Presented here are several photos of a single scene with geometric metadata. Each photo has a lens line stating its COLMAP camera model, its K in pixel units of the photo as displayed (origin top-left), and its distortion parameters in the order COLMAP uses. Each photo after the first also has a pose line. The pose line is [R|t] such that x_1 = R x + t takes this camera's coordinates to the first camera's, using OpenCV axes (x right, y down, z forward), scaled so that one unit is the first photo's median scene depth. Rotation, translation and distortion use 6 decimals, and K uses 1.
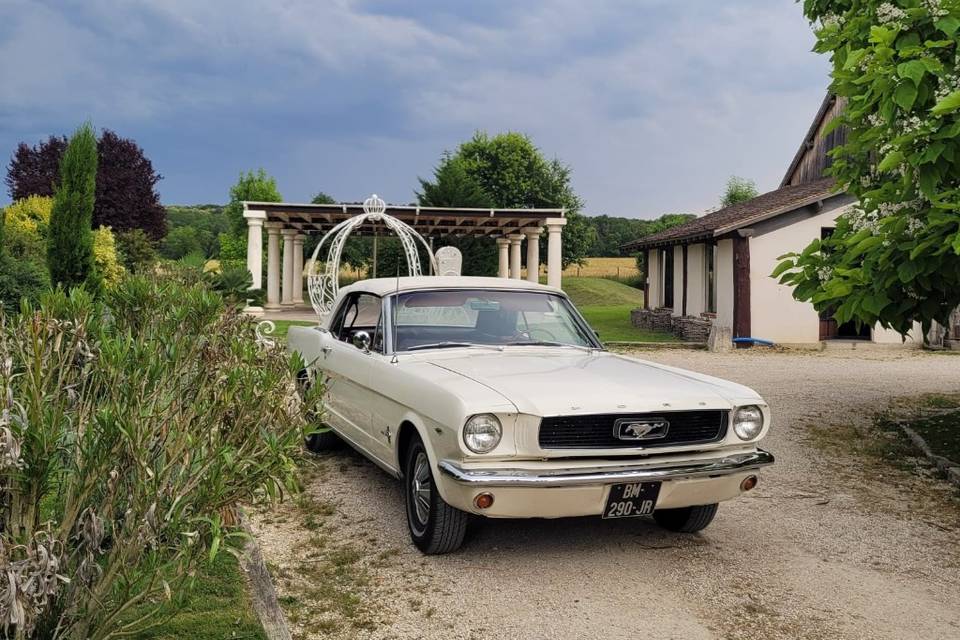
lens RADIAL K [[918.2, 0, 481.9], [0, 918.2, 315.6], [0, 0, 1]] dist [0.031961, 0.007582]
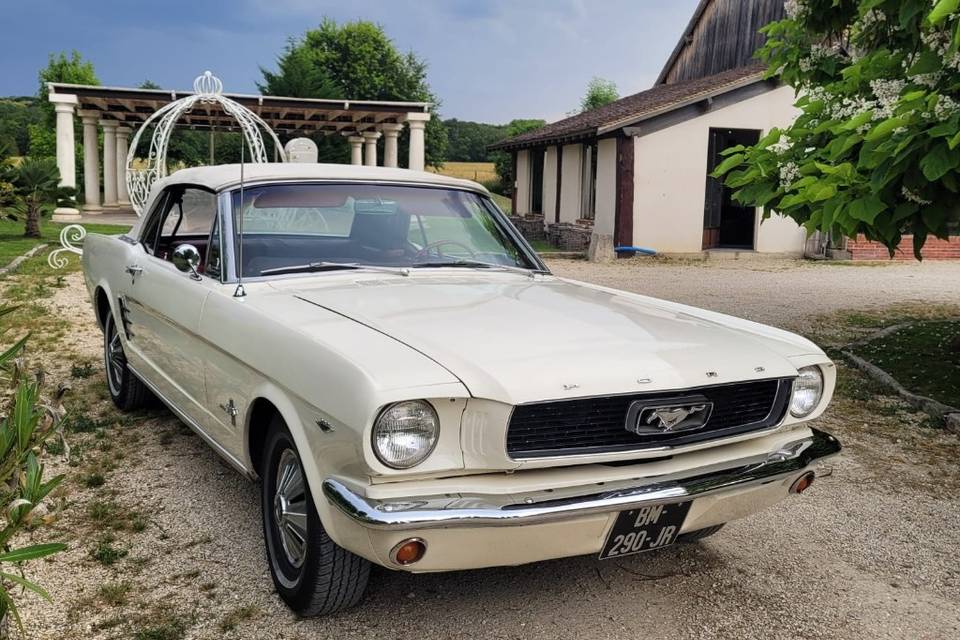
lens RADIAL K [[918.2, 0, 481.9], [0, 918.2, 315.6], [0, 0, 1]] dist [0.031961, 0.007582]
pose [[0.986407, -0.010091, 0.164009, -0.013003], [-0.006720, 0.994800, 0.101624, -0.000236], [-0.164181, -0.101344, 0.981210, 0.131055]]
